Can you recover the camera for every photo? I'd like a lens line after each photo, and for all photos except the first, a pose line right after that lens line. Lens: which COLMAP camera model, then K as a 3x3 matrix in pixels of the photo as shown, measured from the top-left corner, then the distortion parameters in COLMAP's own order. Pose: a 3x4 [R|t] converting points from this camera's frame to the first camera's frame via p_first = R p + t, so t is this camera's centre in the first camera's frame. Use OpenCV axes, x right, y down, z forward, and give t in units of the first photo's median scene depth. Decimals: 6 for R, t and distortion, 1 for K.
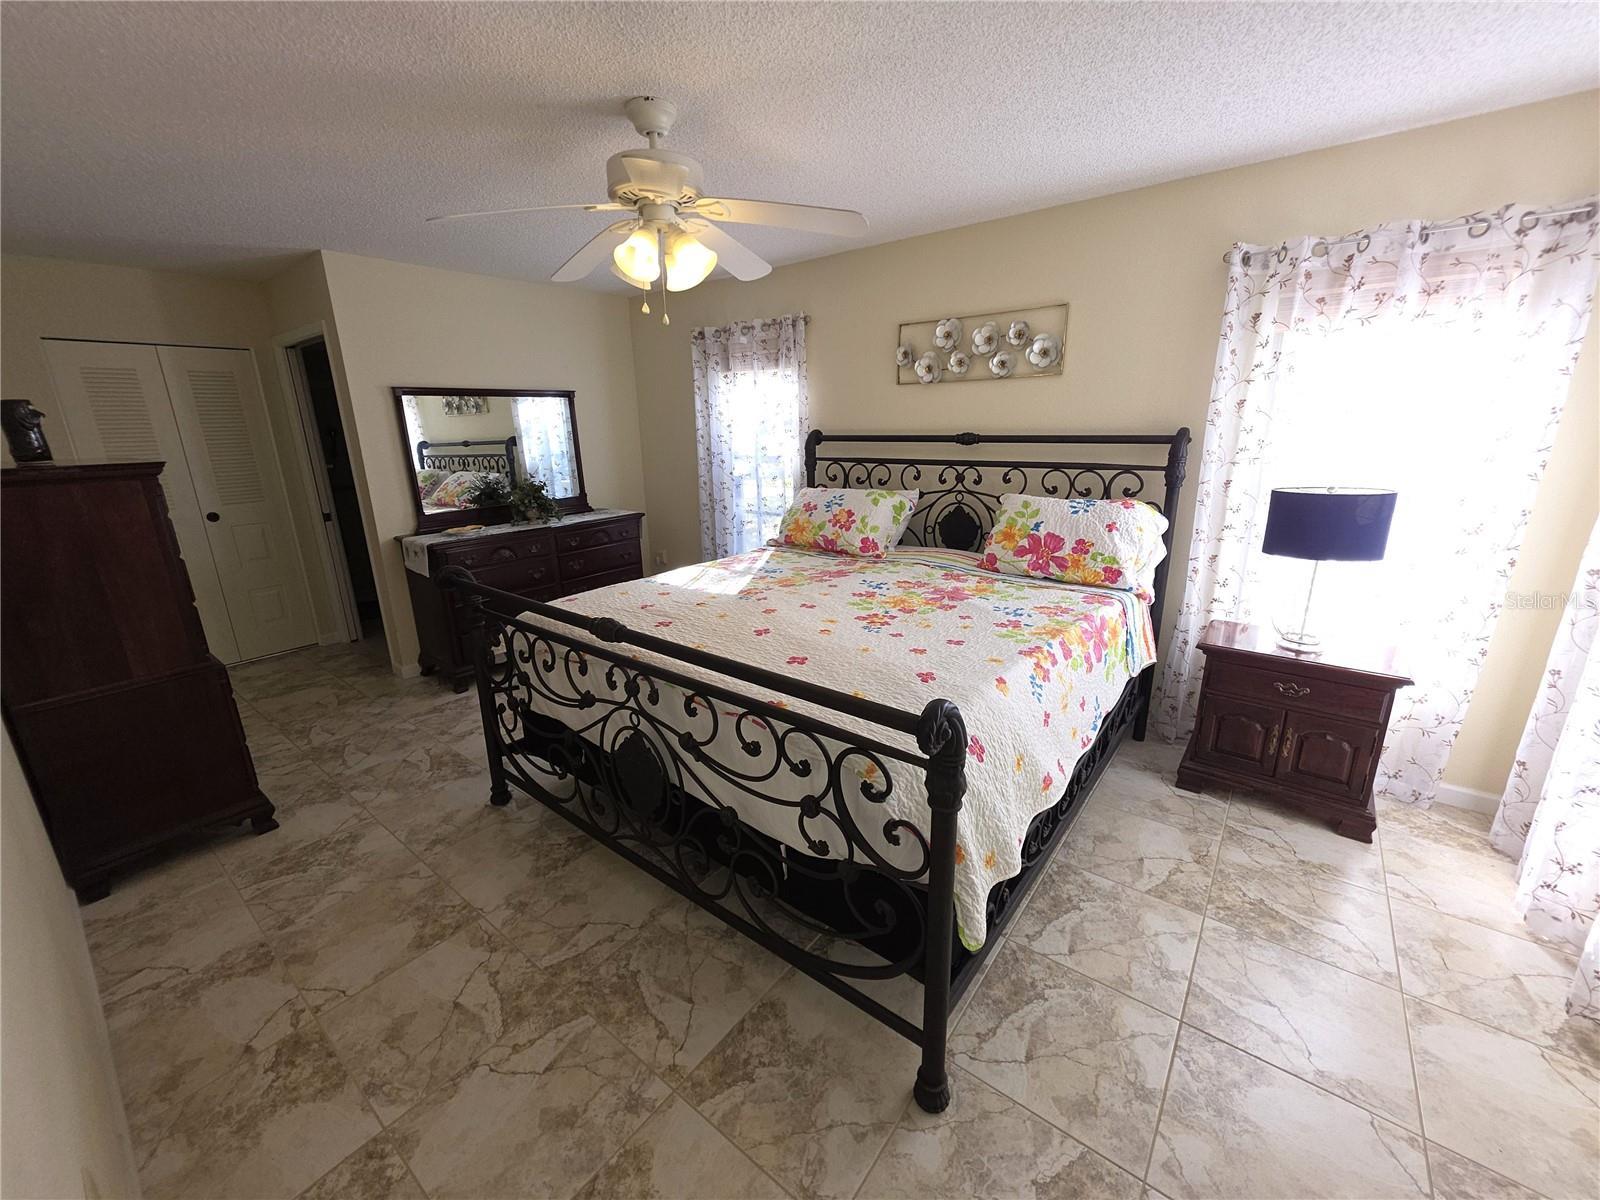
lens RADIAL K [[642.4, 0, 799.5], [0, 642.4, 600.3], [0, 0, 1]] dist [0.000919, 0.000138]
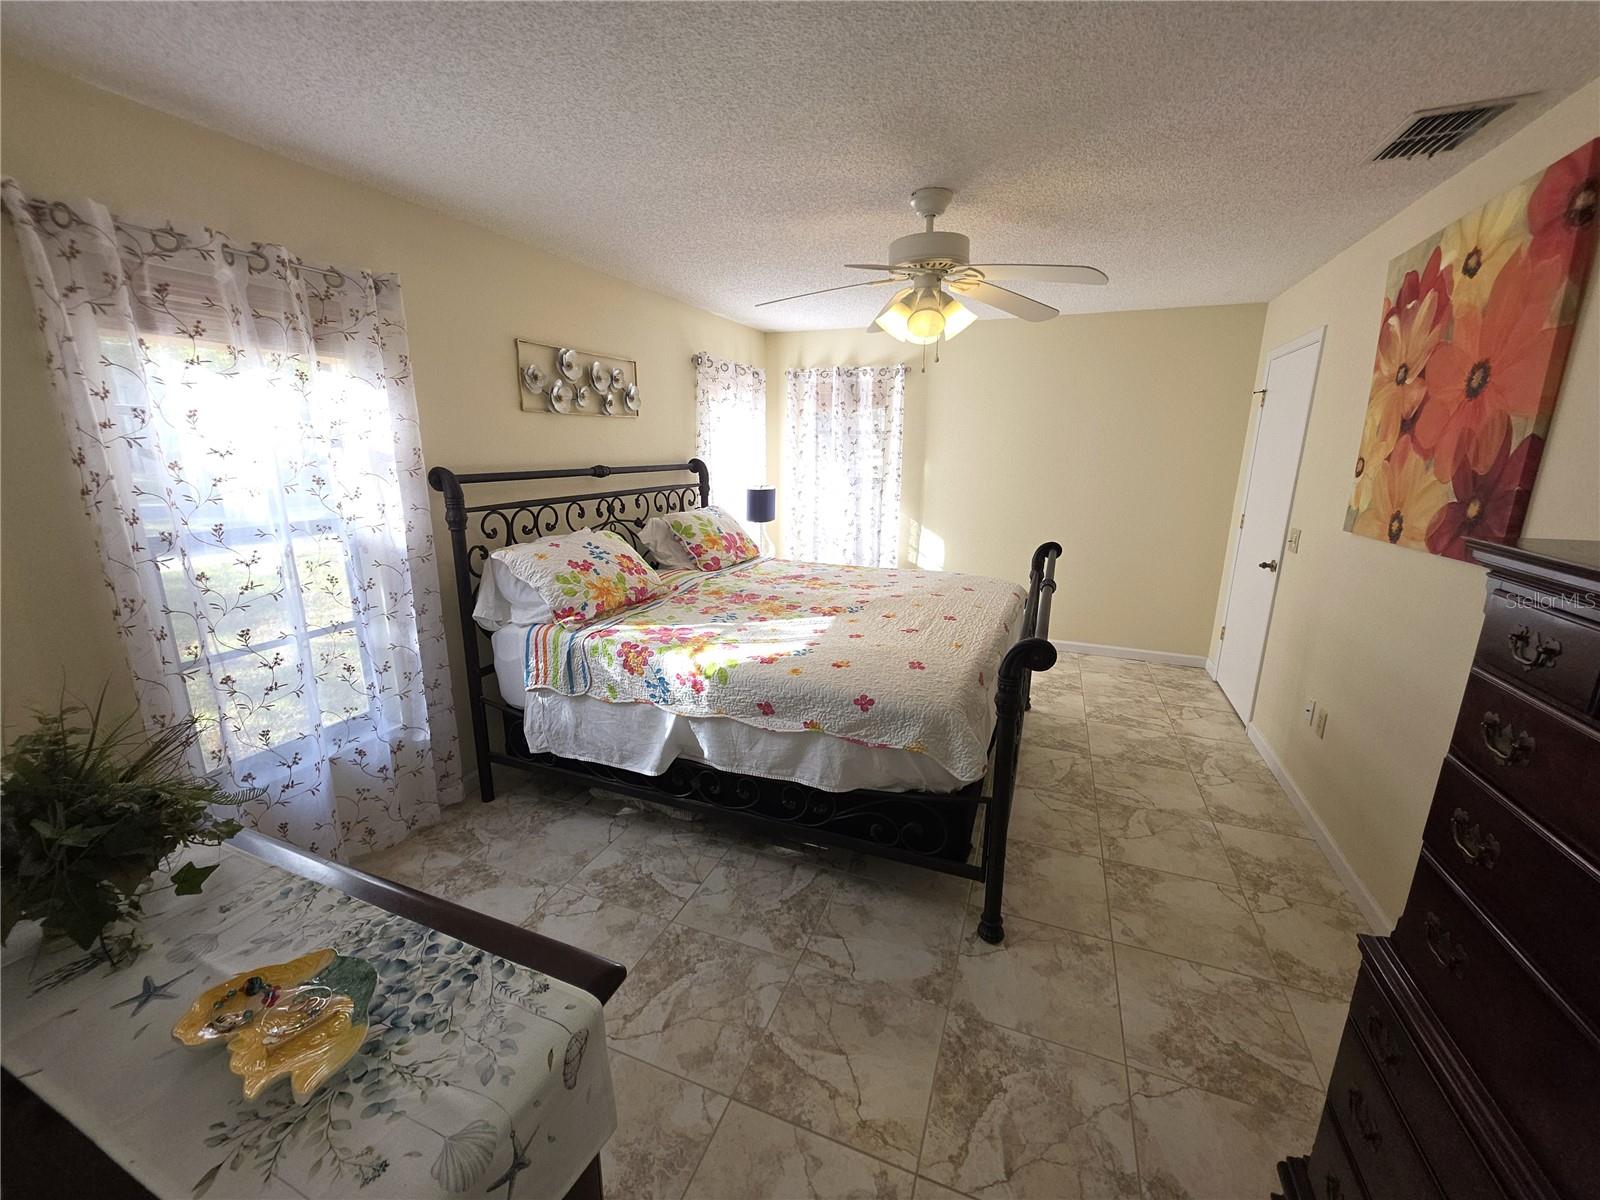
lens RADIAL K [[642.4, 0, 793.7], [0, 642.4, 598.8], [0, 0, 1]] dist [0.000919, 0.000138]
pose [[-0.285914, -0.206580, 0.935723, -0.811425], [0.260819, 0.922844, 0.283431, -0.268582], [-0.922077, 0.325091, -0.209974, 0.977246]]
